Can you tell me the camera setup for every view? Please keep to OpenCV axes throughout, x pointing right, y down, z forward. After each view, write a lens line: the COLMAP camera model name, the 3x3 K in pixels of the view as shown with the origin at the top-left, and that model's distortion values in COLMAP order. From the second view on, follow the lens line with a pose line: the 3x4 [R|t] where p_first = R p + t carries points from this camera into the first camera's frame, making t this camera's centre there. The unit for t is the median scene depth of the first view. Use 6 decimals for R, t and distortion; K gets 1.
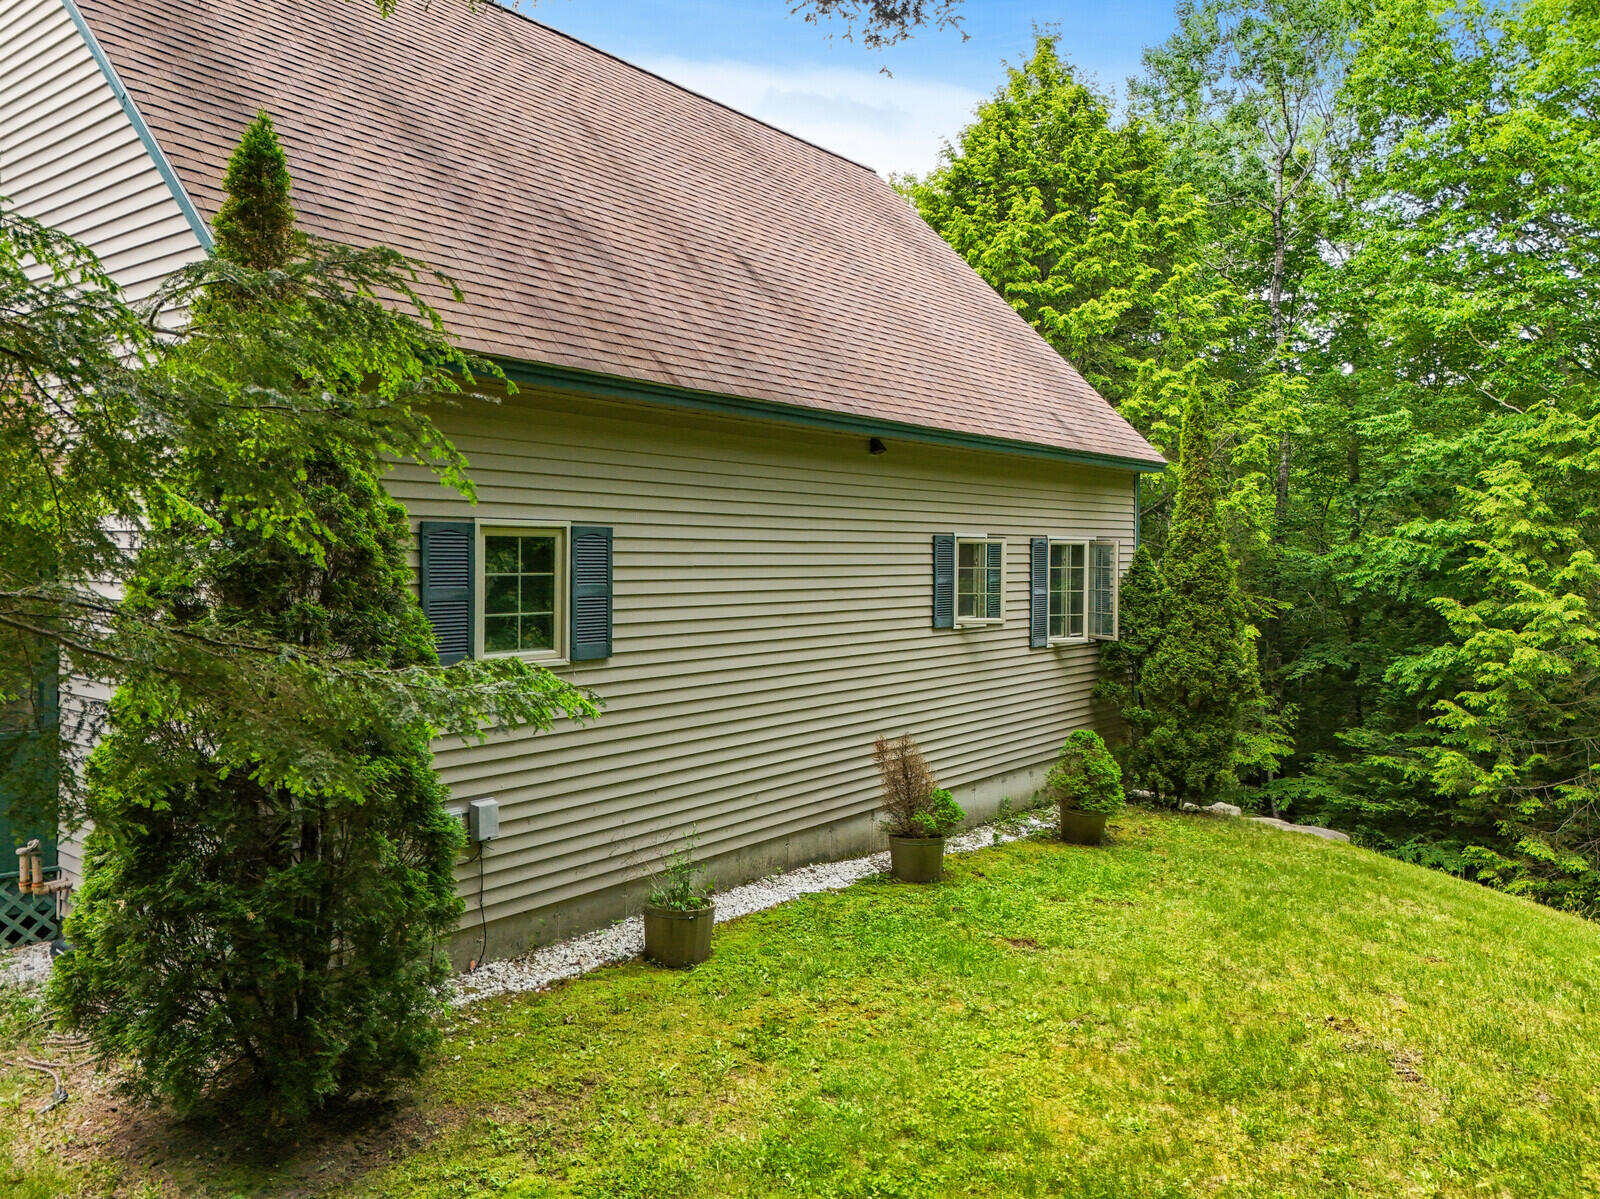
lens RADIAL K [[1147.1, 0, 836.1], [0, 1147.1, 602.2], [0, 0, 1]] dist [0.055529, -0.003072]
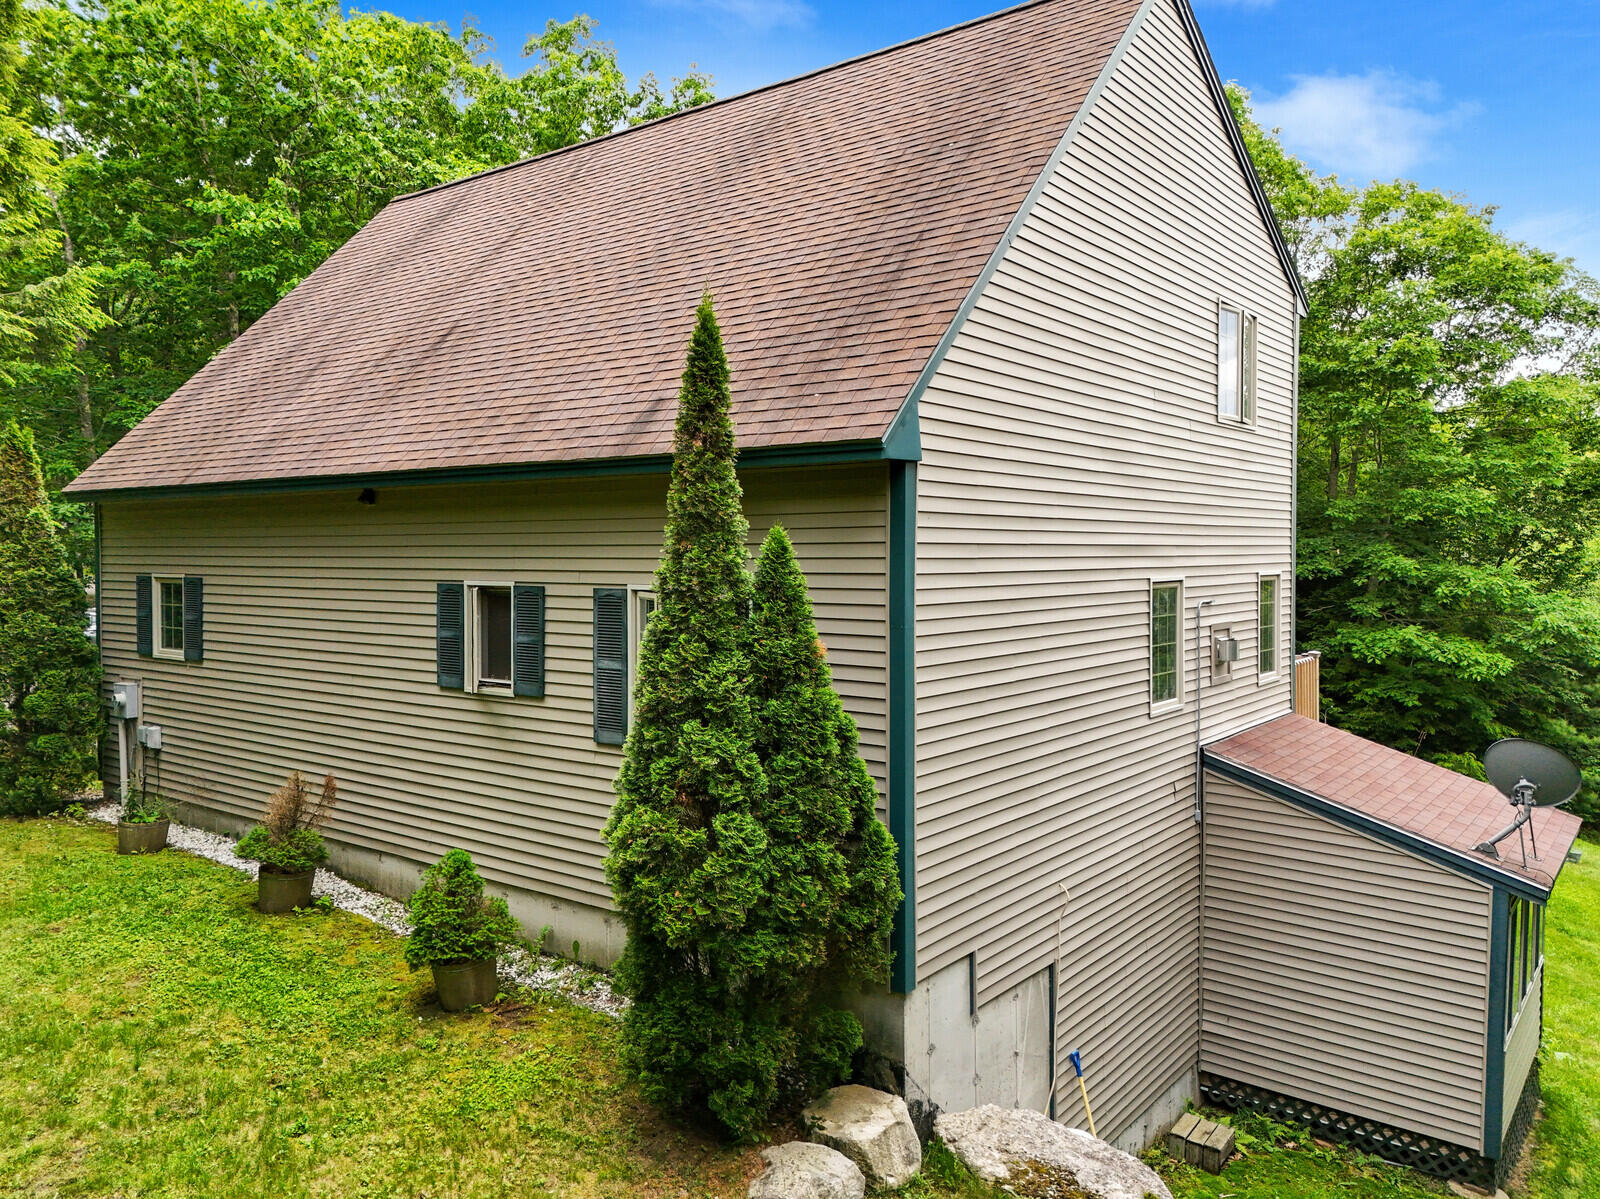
lens RADIAL K [[1147.1, 0, 836.1], [0, 1147.1, 602.2], [0, 0, 1]] dist [0.055529, -0.003072]
pose [[0.046014, -0.017417, -0.998789, 0.991470], [-0.084070, 0.996233, -0.021245, -0.048977], [0.995397, 0.084946, 0.044376, 1.239671]]
